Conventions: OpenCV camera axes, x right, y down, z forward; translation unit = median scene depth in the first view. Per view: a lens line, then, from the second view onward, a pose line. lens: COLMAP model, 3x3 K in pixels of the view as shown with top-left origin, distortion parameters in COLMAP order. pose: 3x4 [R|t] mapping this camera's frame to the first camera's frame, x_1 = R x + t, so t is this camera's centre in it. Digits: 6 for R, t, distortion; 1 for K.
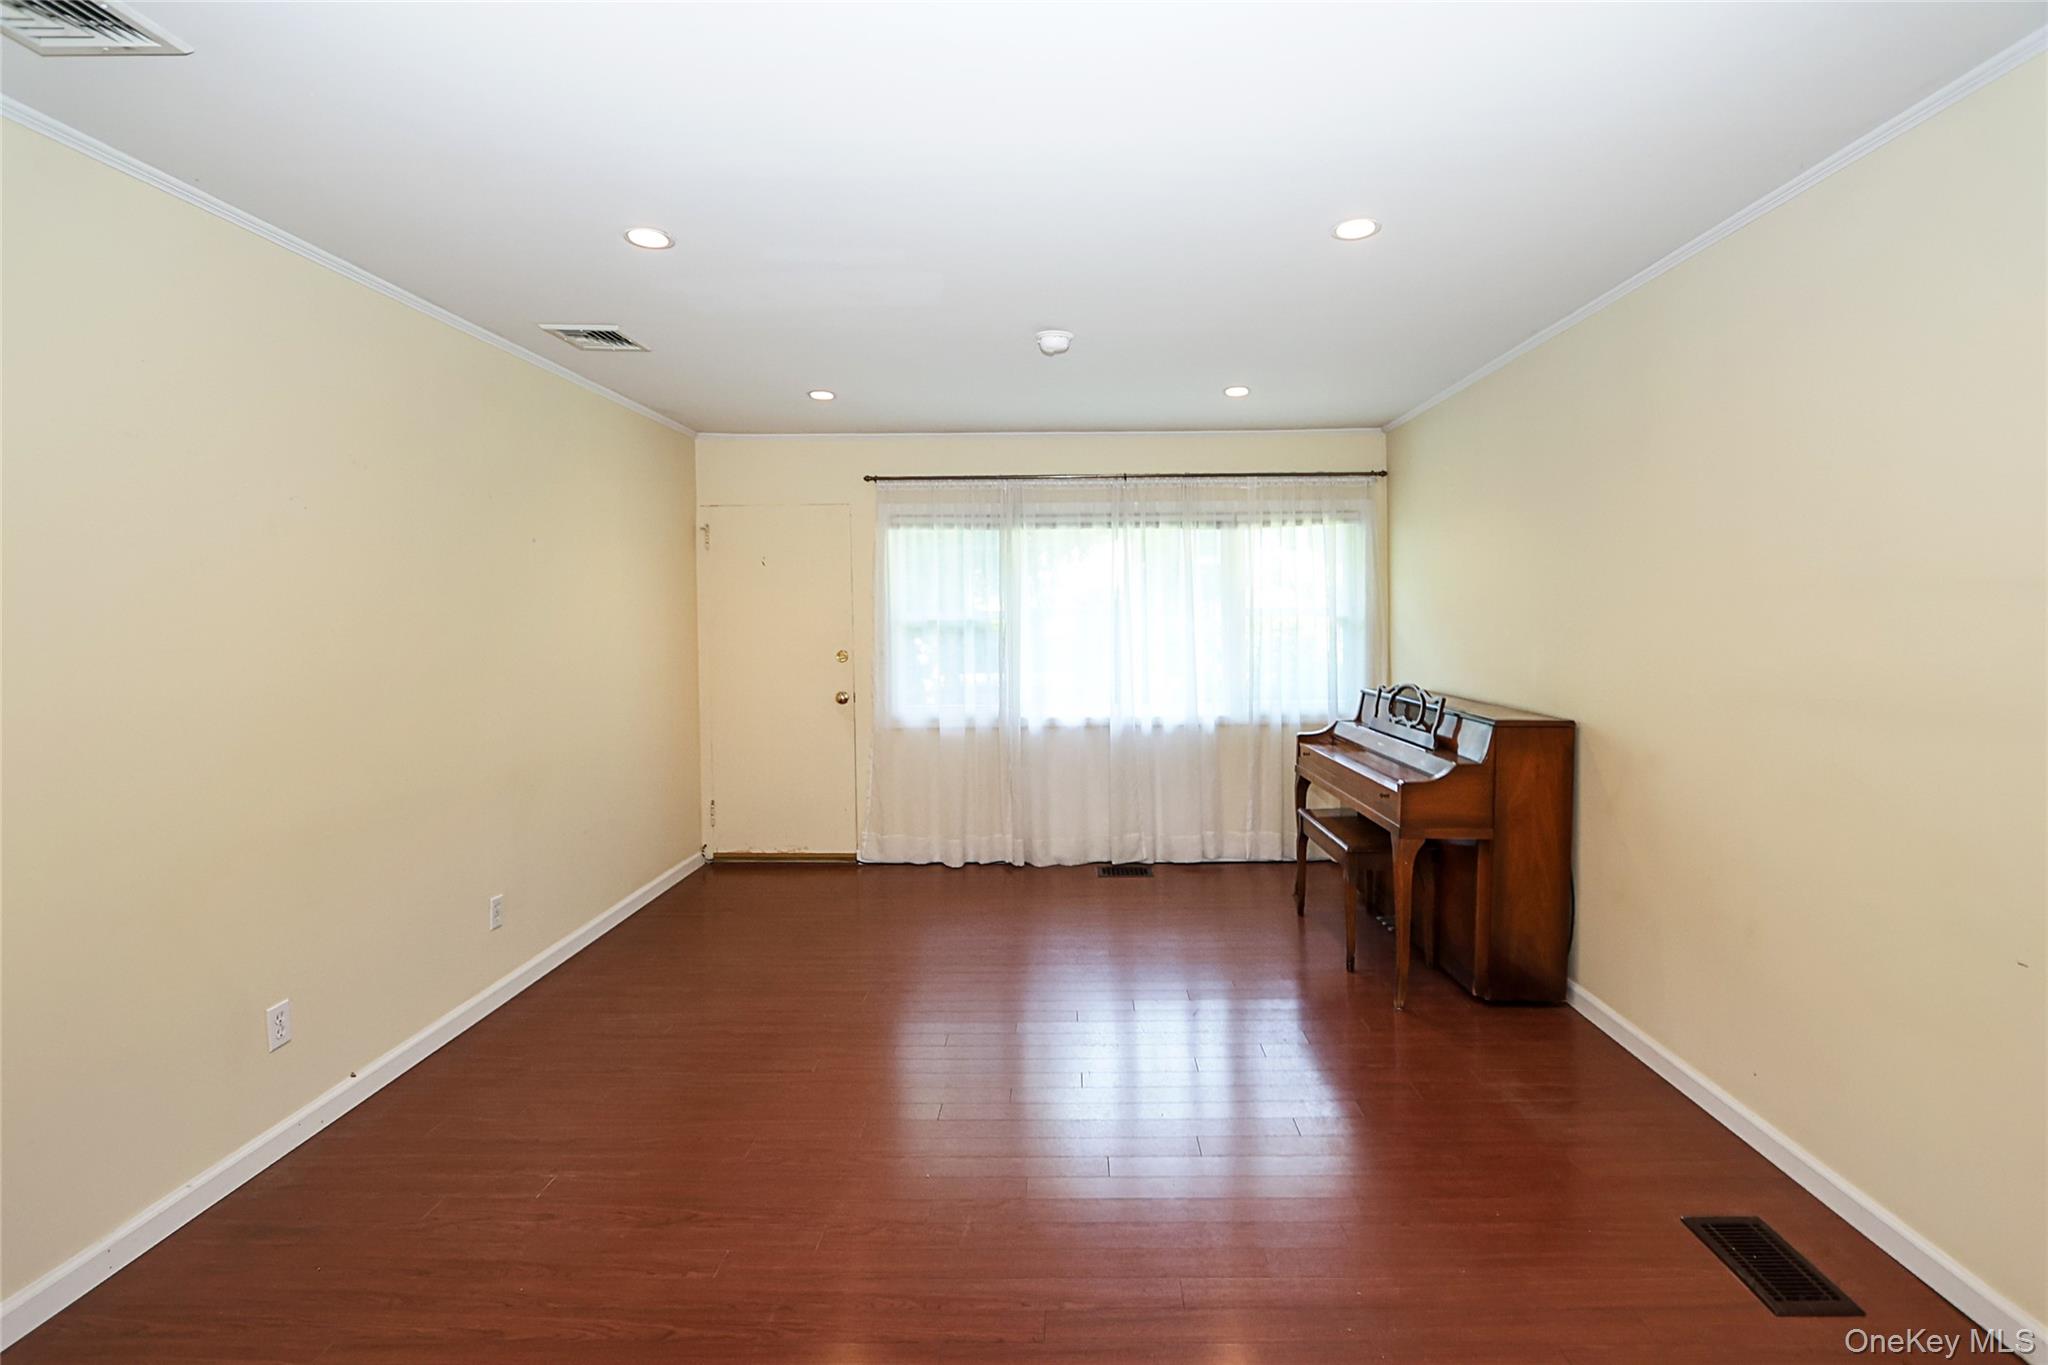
lens RADIAL K [[961.1, 0, 973.4], [0, 961.1, 641.3], [0, 0, 1]] dist [-0.010663, -0.000098]
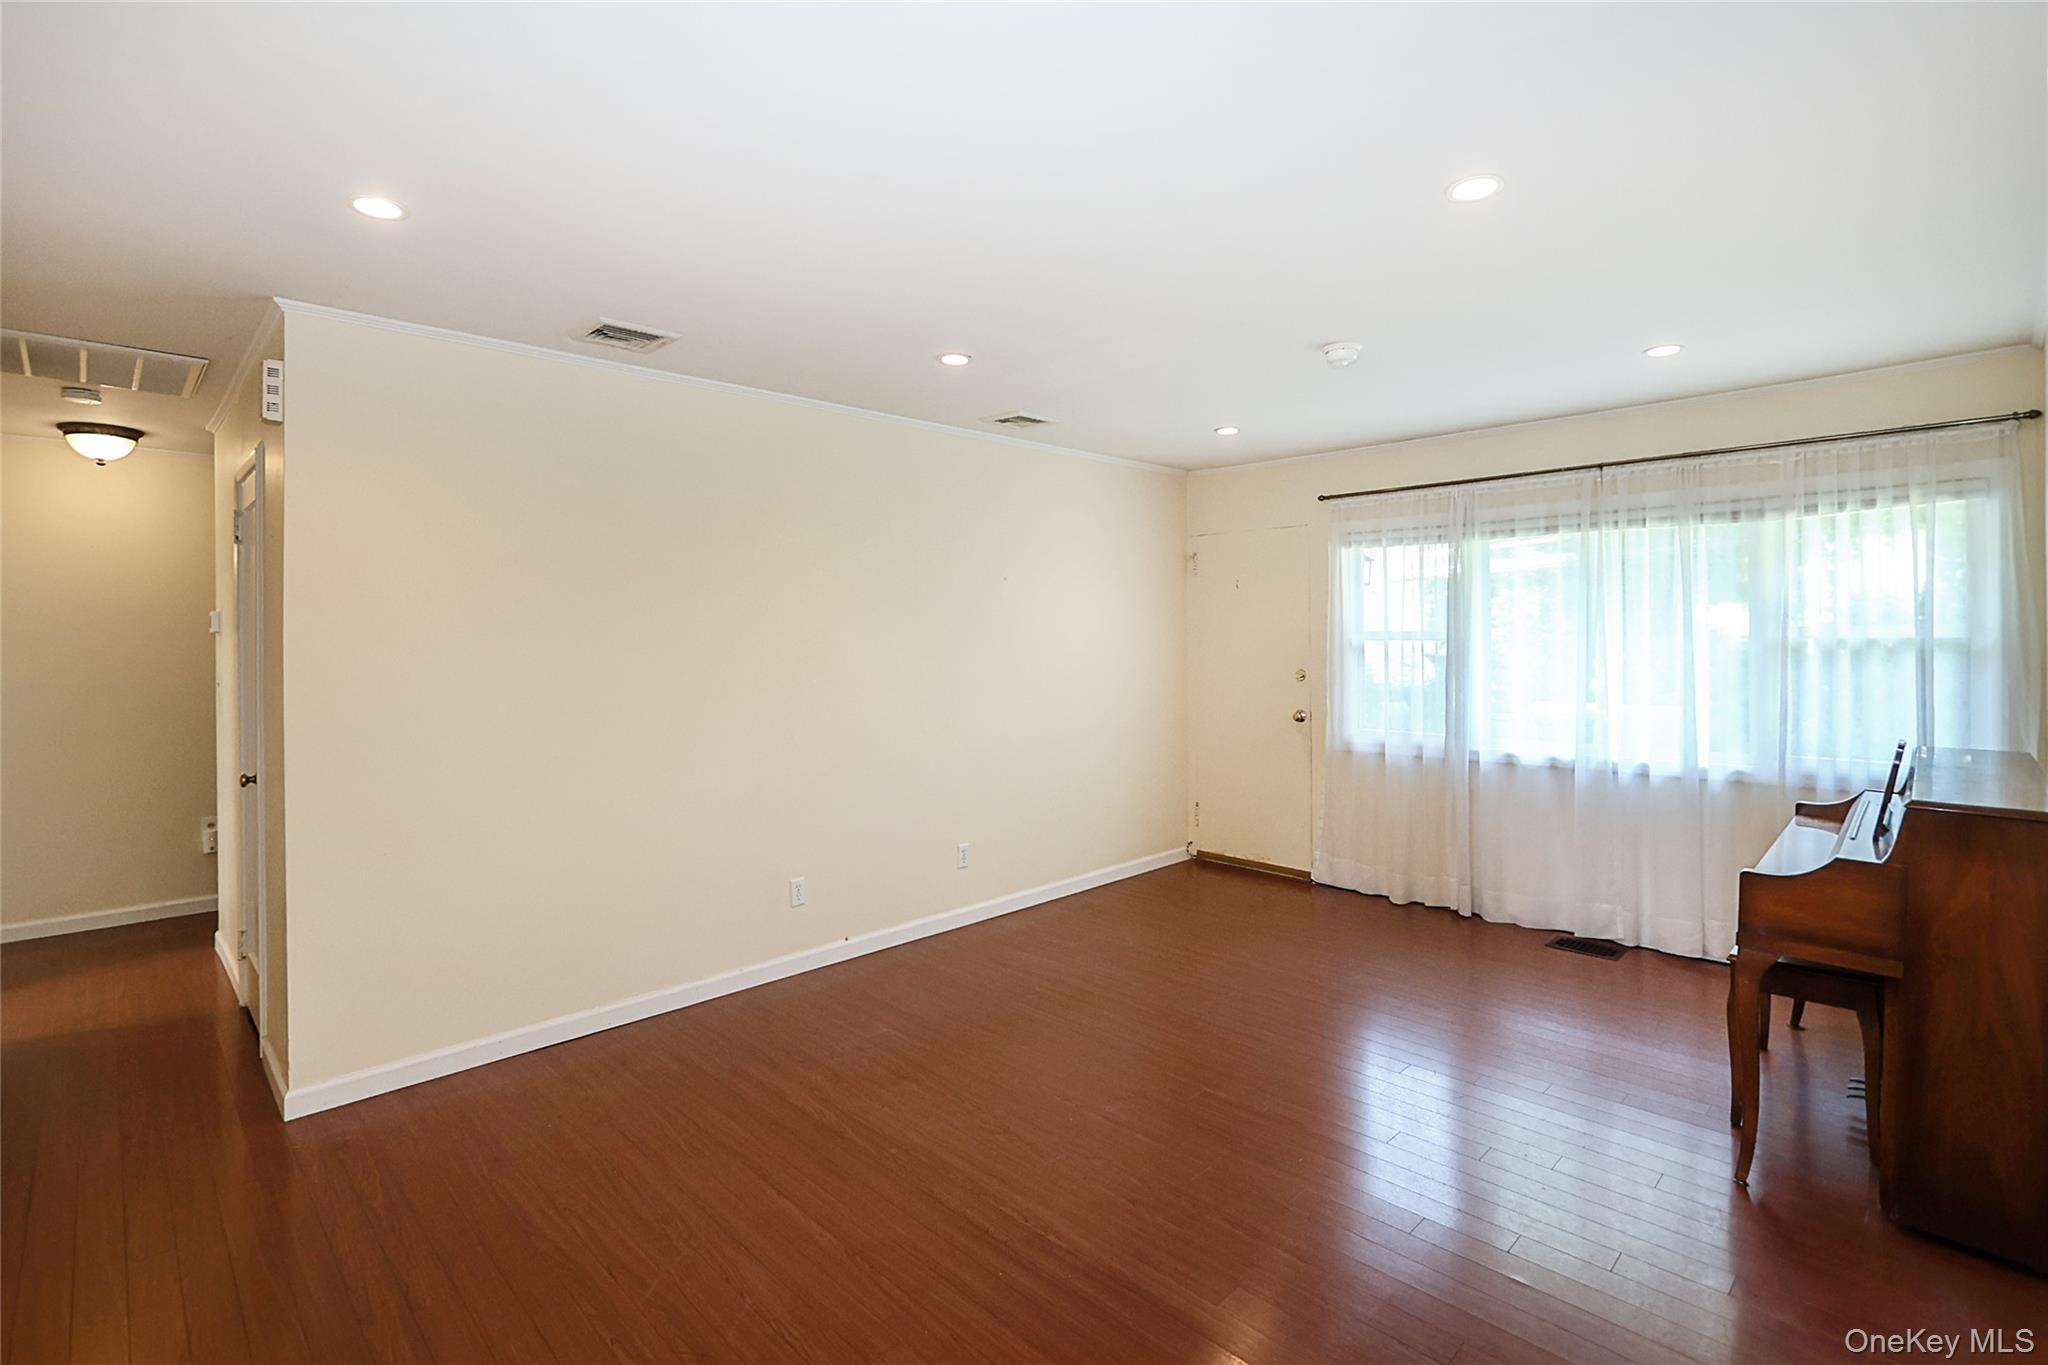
lens RADIAL K [[961.1, 0, 973.4], [0, 961.1, 641.3], [0, 0, 1]] dist [-0.010663, -0.000098]
pose [[0.691650, 0.004974, -0.722216, 0.378307], [-0.014306, 0.999874, -0.006815, -0.009095], [0.722092, 0.015046, 0.691634, 0.049956]]
